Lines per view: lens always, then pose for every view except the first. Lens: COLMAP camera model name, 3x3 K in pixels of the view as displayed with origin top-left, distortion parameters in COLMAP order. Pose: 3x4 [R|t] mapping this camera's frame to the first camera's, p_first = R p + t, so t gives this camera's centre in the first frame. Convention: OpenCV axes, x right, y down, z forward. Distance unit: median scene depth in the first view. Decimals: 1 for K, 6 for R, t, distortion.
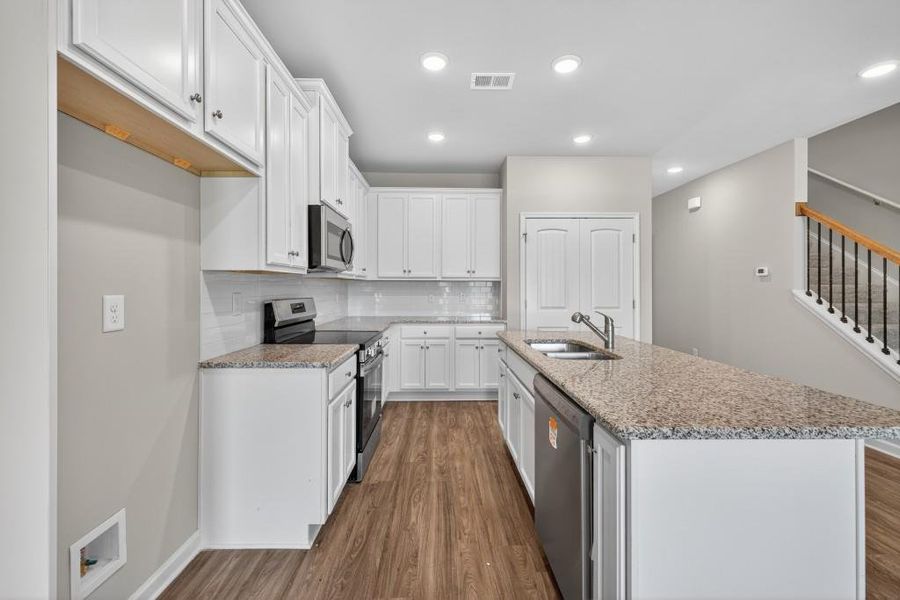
lens RADIAL K [[377.1, 0, 448.3], [0, 377.1, 288.6], [0, 0, 1]] dist [0.000846, -0.000051]
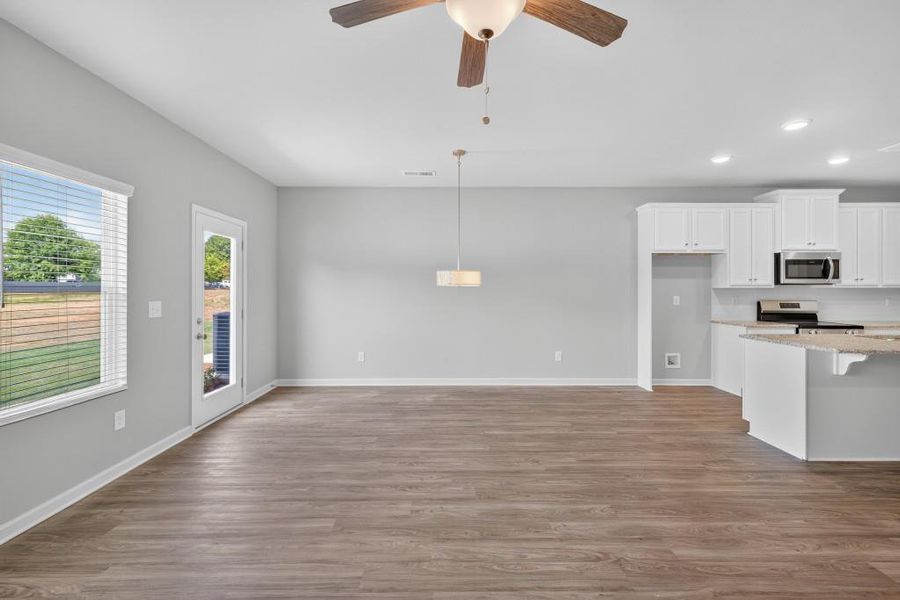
lens RADIAL K [[377.1, 0, 448.3], [0, 377.1, 288.6], [0, 0, 1]] dist [0.000846, -0.000051]
pose [[-0.017224, -0.006272, -0.999832, 1.657661], [-0.002342, 0.999978, -0.006232, -0.017049], [0.999849, 0.002234, -0.017238, -0.696048]]
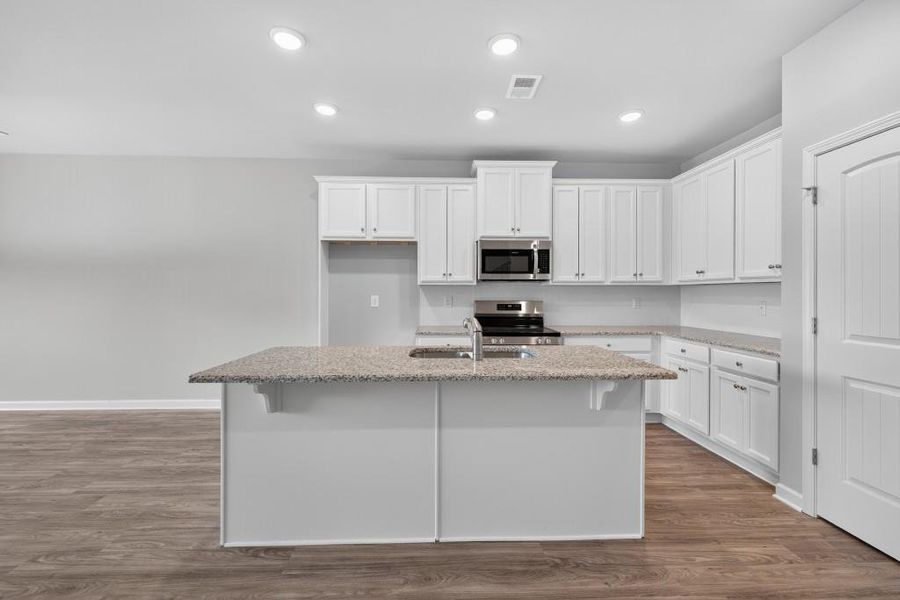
lens RADIAL K [[377.8, 0, 449.9], [0, 377.8, 292.8], [0, 0, 1]] dist [0.002464, 0.000317]
pose [[0.016381, -0.003262, -0.999860, 1.222370], [-0.003590, 0.999988, -0.003322, 0.001689], [0.999859, 0.003644, 0.016369, 0.862987]]
